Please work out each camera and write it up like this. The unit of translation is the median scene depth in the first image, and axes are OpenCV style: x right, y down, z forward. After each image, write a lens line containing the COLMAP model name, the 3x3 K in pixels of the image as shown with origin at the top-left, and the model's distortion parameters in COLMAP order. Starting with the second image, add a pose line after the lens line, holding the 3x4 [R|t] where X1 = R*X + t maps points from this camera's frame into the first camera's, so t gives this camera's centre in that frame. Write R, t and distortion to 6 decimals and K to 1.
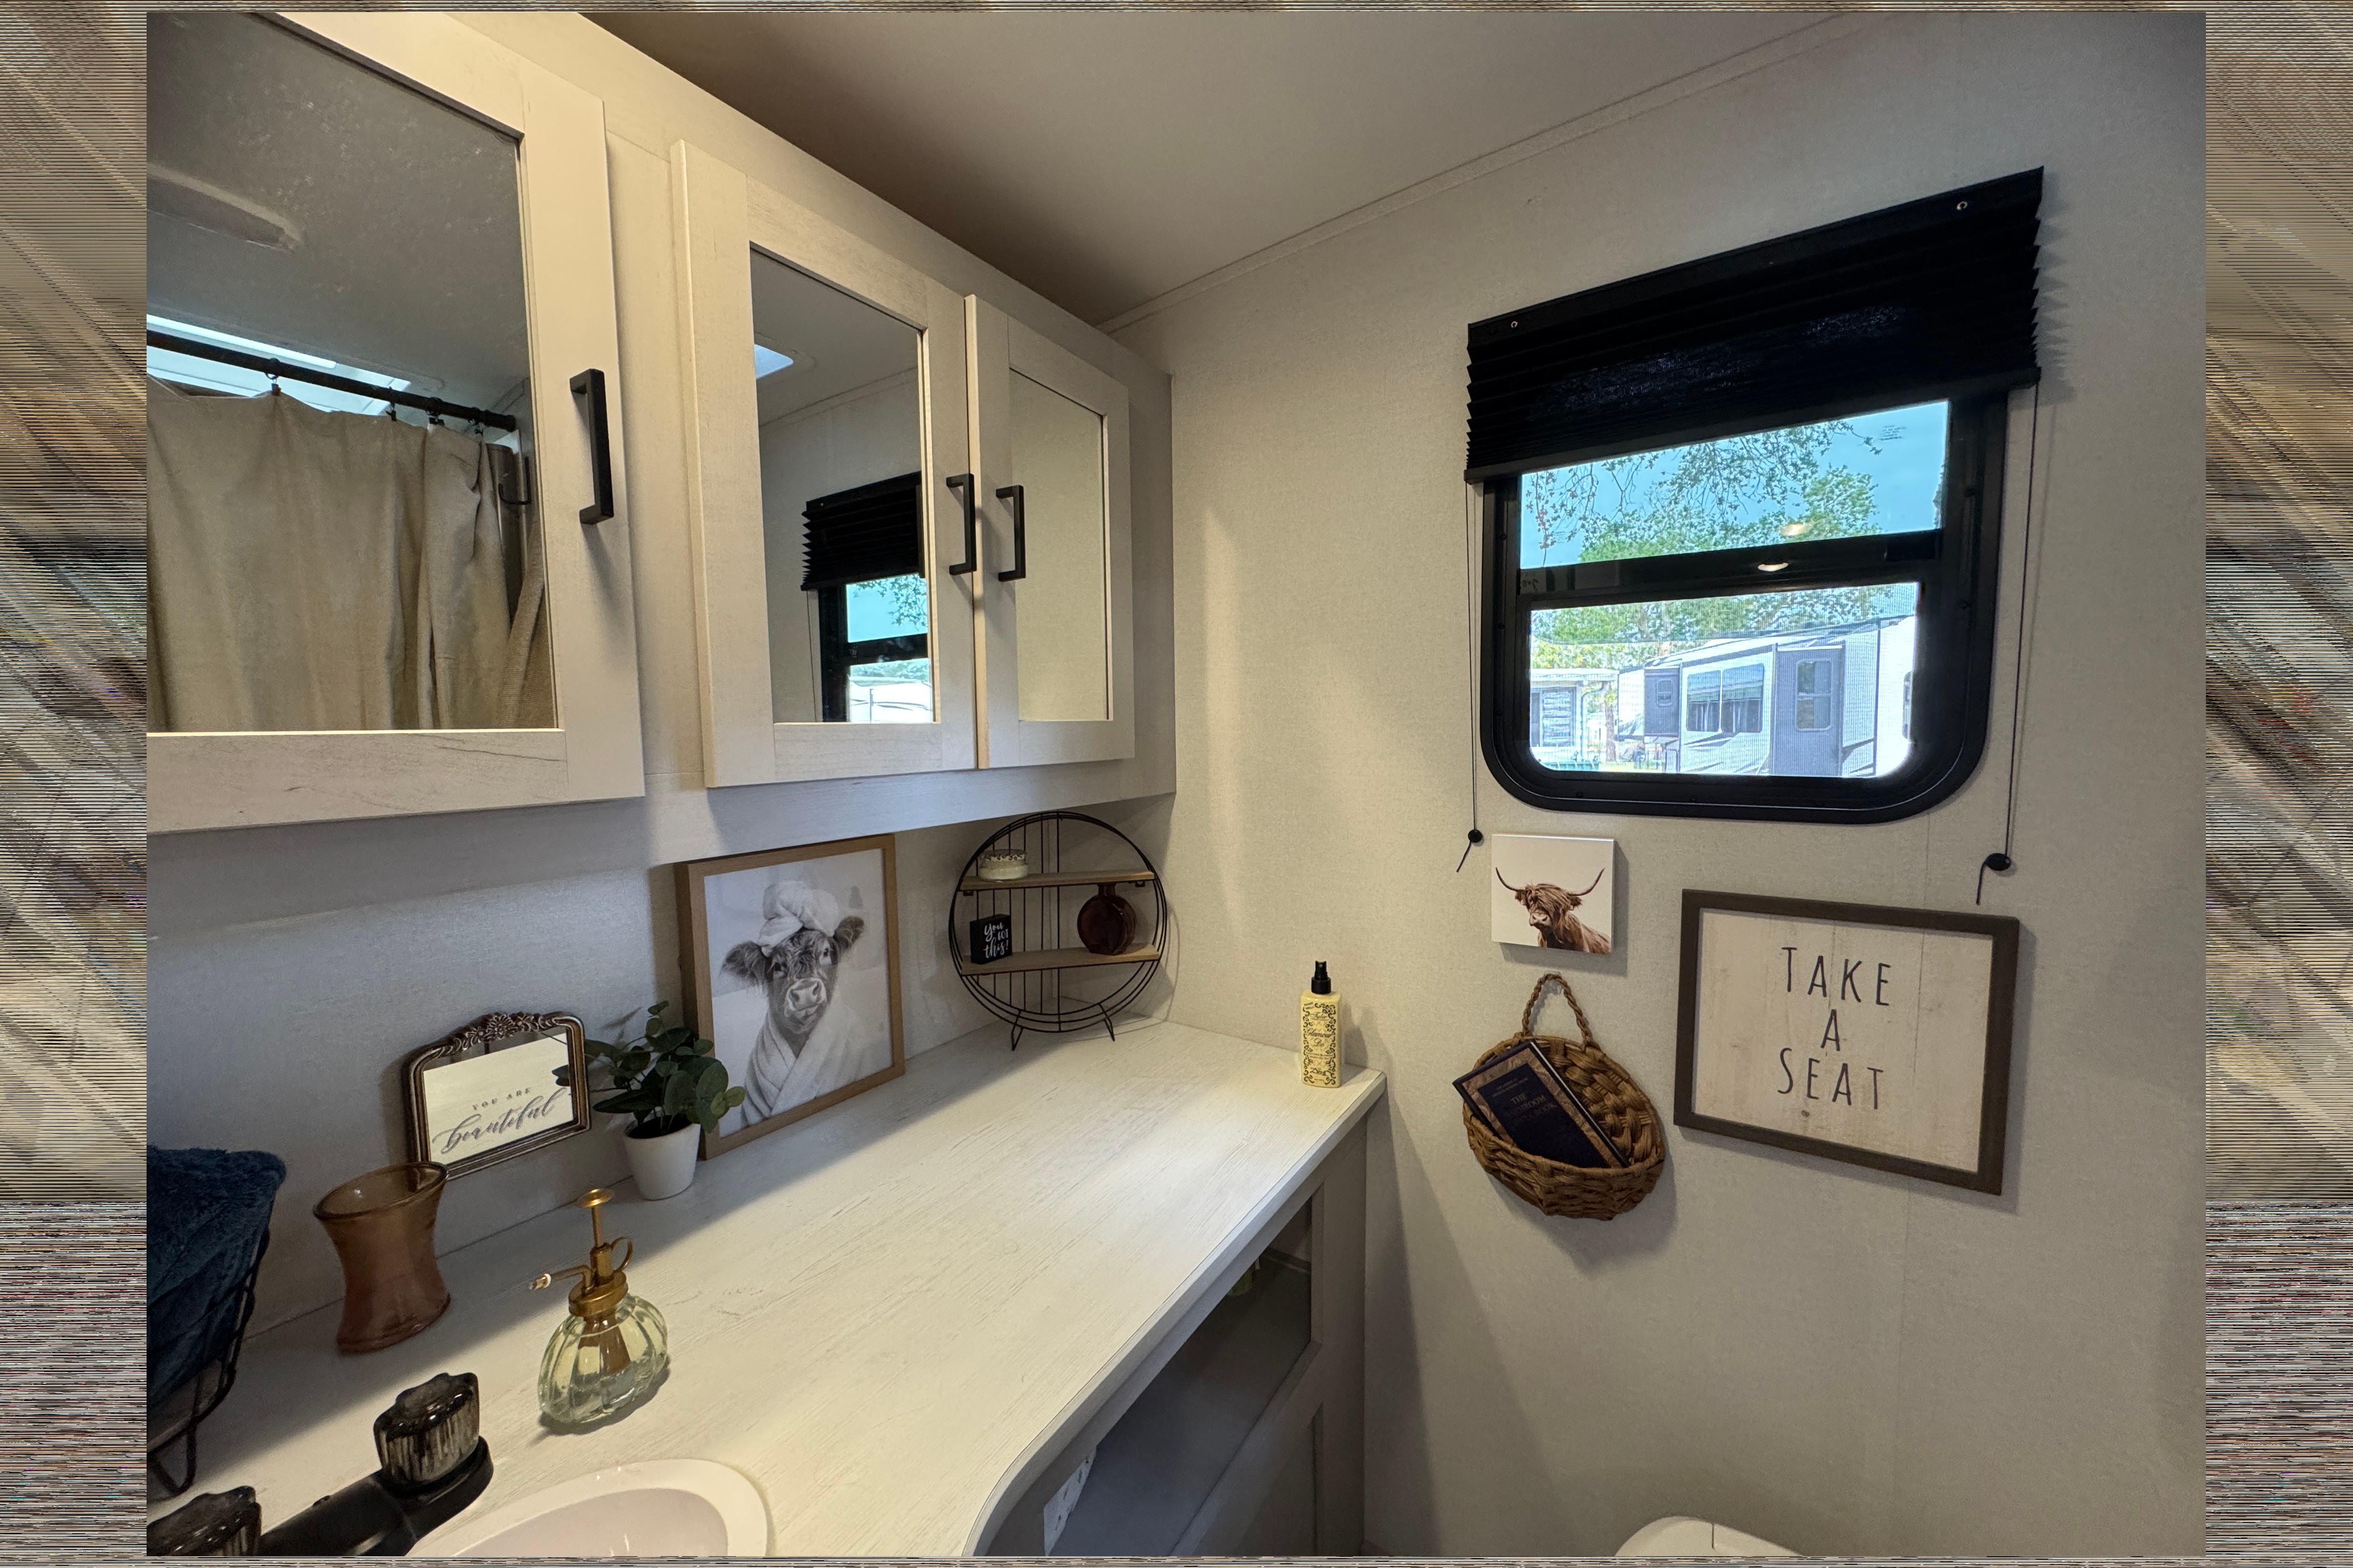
lens RADIAL K [[933.6, 0, 1179.0], [0, 933.6, 778.9], [0, 0, 1]] dist [-0.002211, -0.000806]
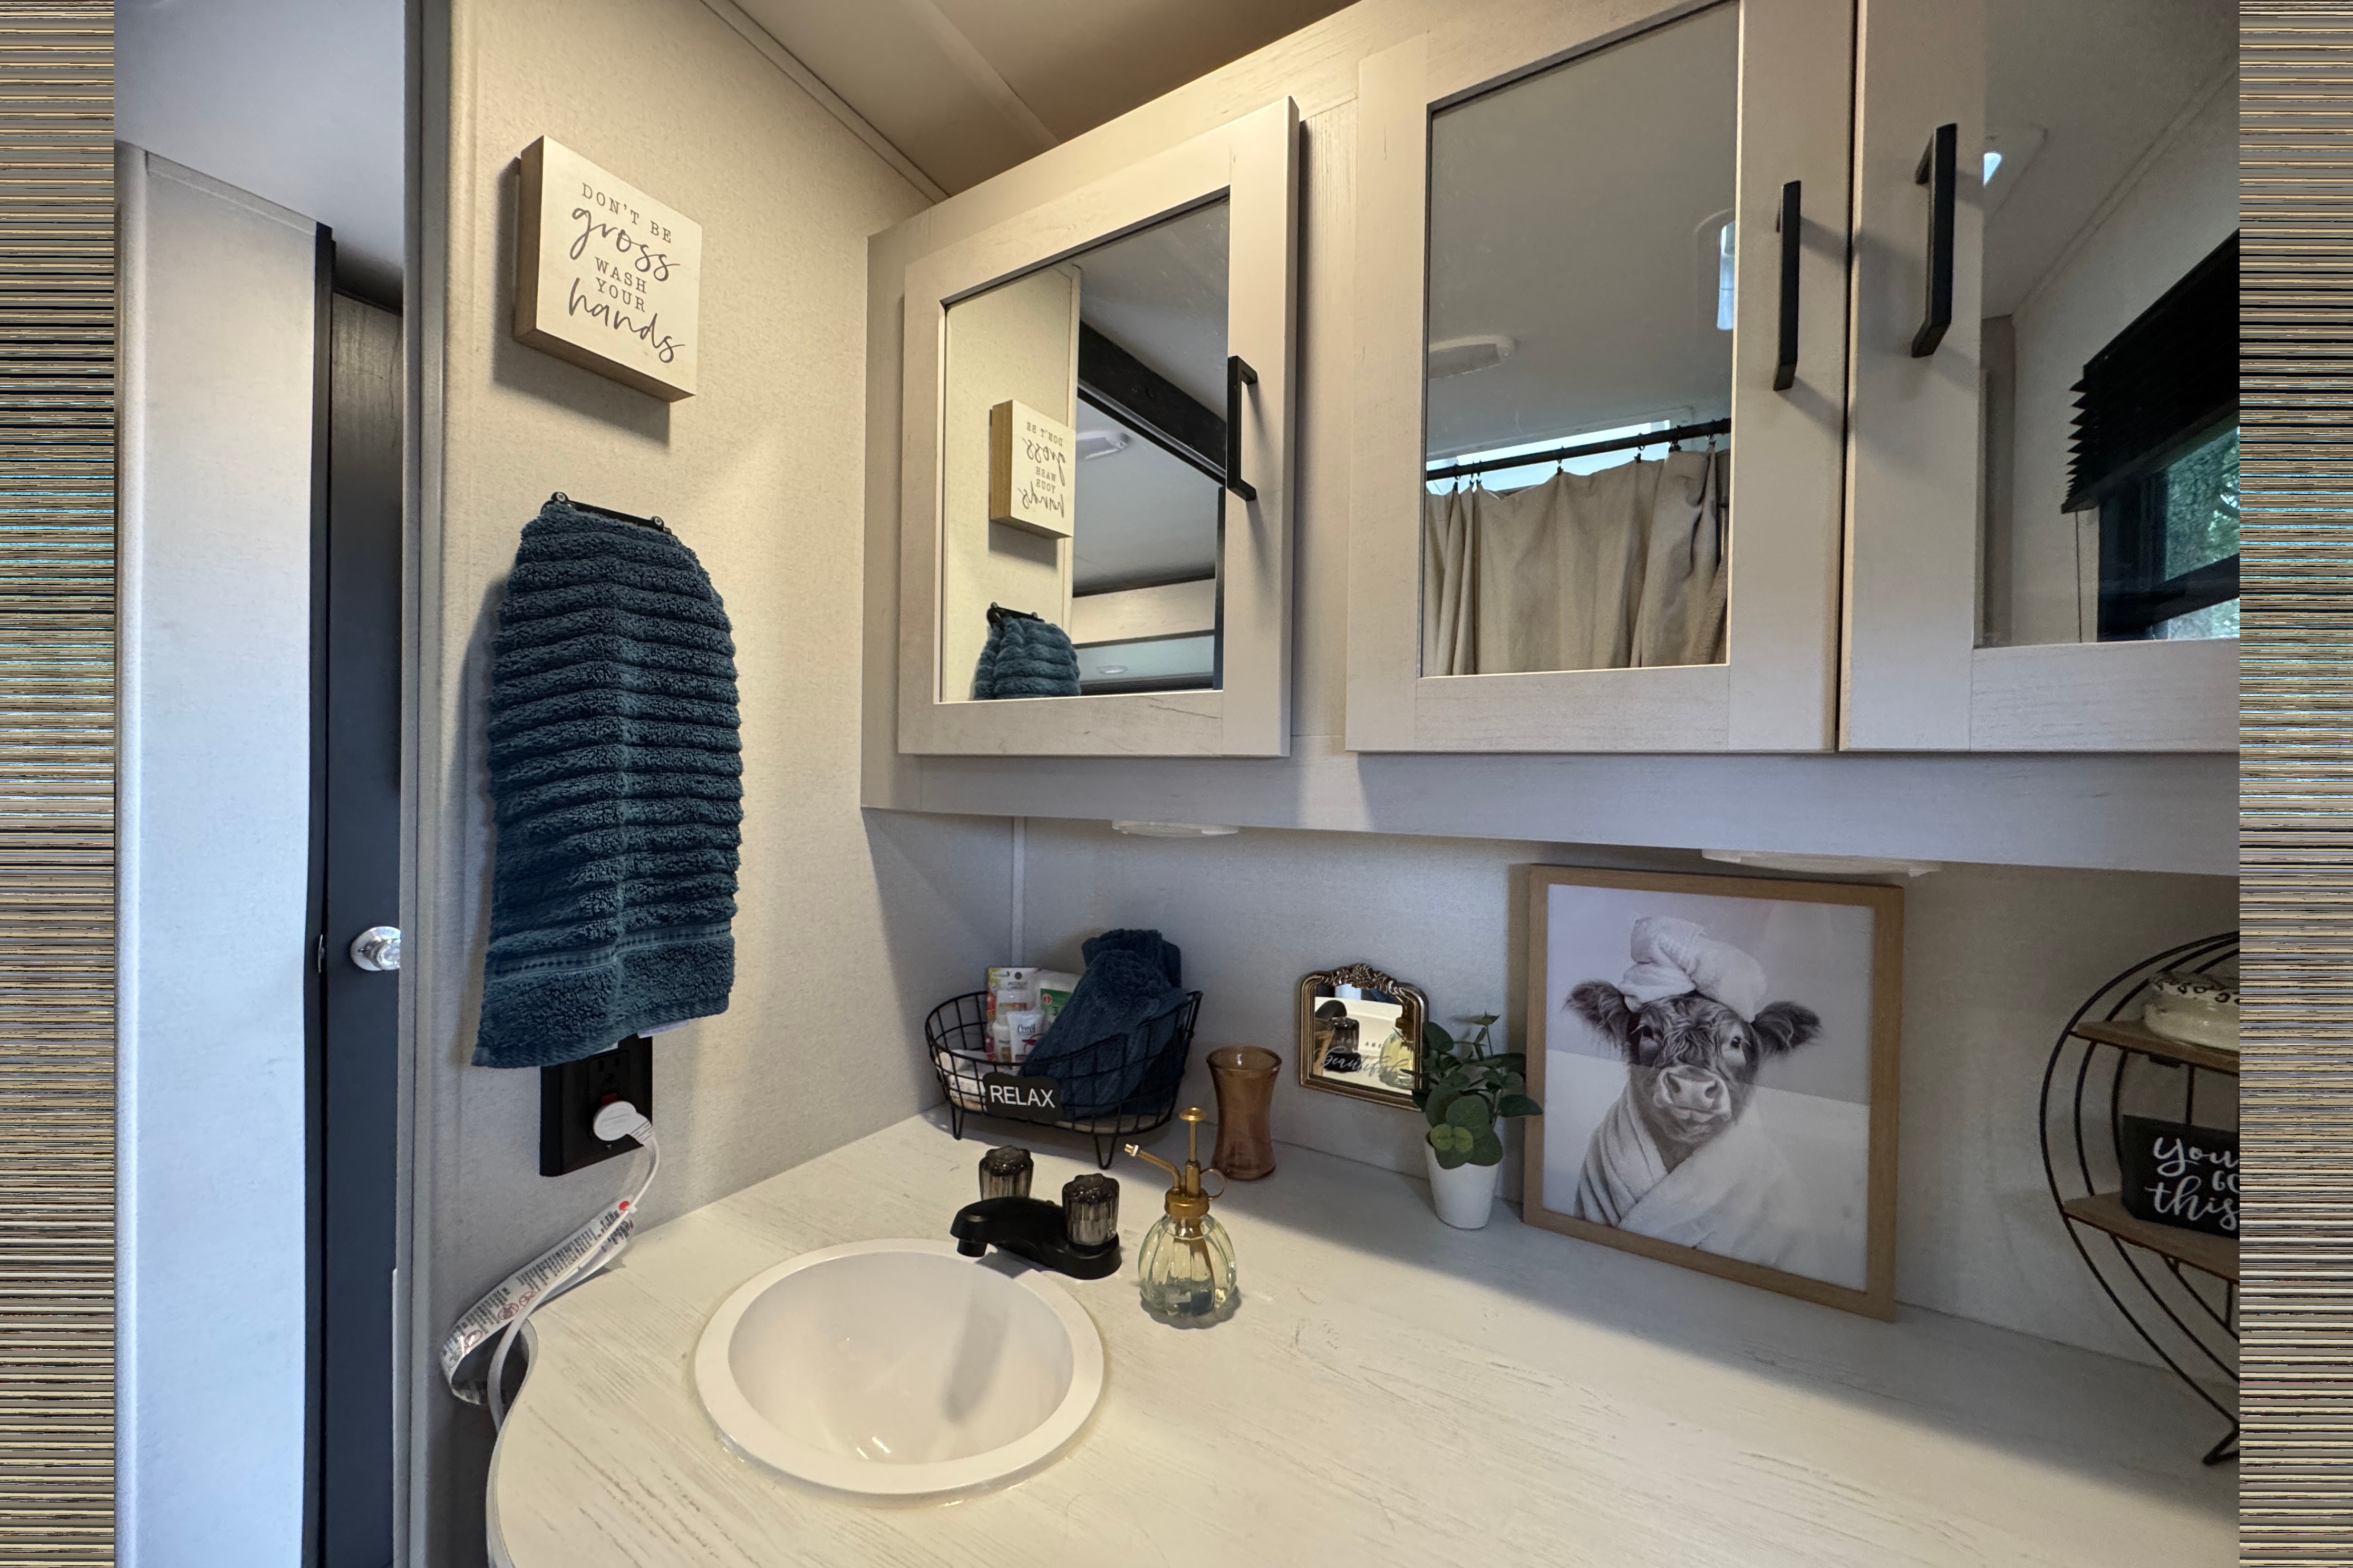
lens RADIAL K [[872.2, 0, 1178.9], [0, 872.2, 786.9], [0, 0, 1]] dist [-0.001903, -0.000112]
pose [[-0.027018, 0.020099, -0.999433, 0.251876], [-0.090686, 0.995626, 0.022474, 0.028098], [0.995513, 0.091242, -0.025077, 0.623387]]
